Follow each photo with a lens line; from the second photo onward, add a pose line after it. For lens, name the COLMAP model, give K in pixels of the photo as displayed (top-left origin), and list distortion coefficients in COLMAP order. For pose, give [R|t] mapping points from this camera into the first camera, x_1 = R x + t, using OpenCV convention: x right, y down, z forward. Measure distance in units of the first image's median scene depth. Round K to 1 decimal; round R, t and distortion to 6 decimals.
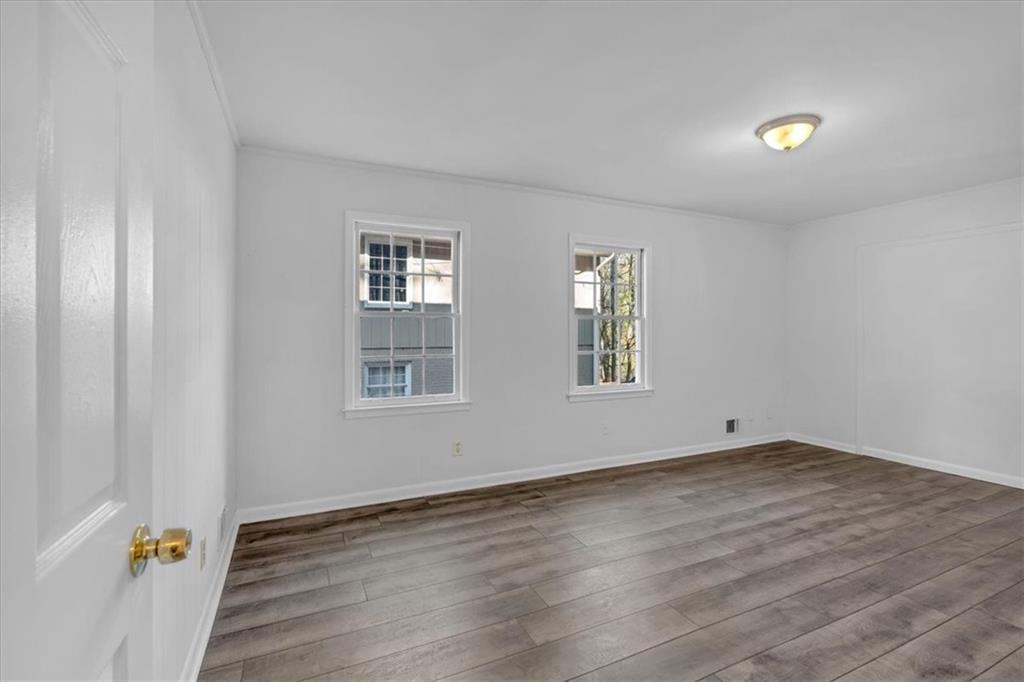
lens RADIAL K [[462.6, 0, 511.1], [0, 462.6, 338.1], [0, 0, 1]] dist [-0.003695, 0.000267]
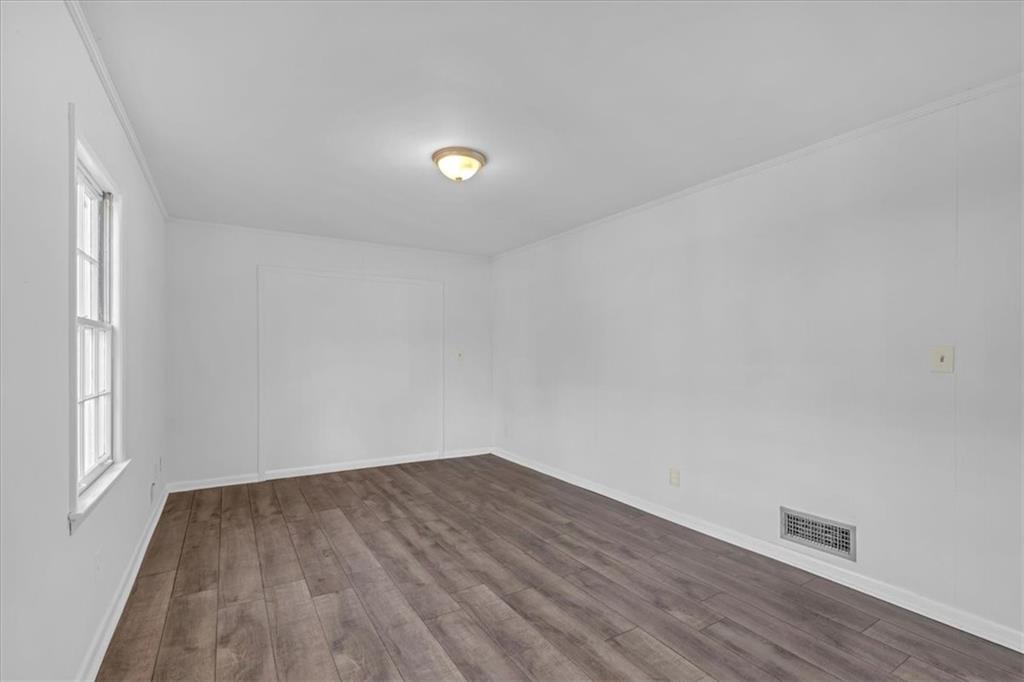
lens RADIAL K [[462.6, 0, 511.1], [0, 462.6, 338.1], [0, 0, 1]] dist [-0.003695, 0.000267]
pose [[-0.113395, 0.036368, 0.992884, -0.420029], [0.009004, 0.999326, -0.035576, -0.013511], [-0.993509, 0.004906, -0.113646, 0.892563]]
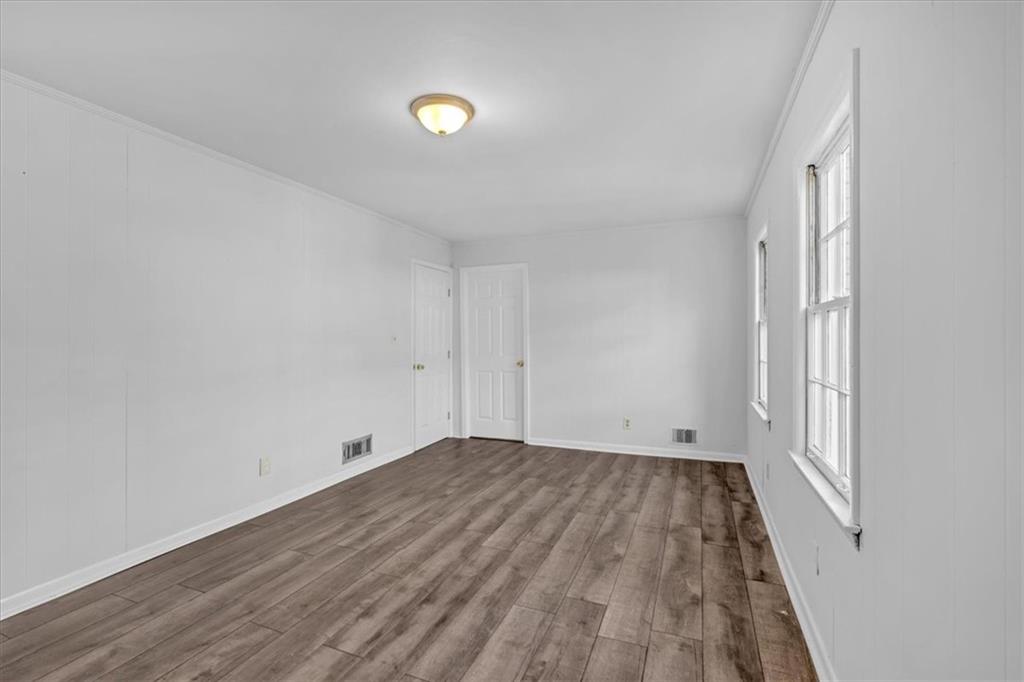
lens RADIAL K [[462.6, 0, 511.1], [0, 462.6, 338.1], [0, 0, 1]] dist [-0.003695, 0.000267]
pose [[-0.734730, 0.004331, -0.678346, 0.985386], [-0.004689, 0.999923, 0.011462, -0.024095], [0.678344, 0.011602, -0.734653, 1.551384]]
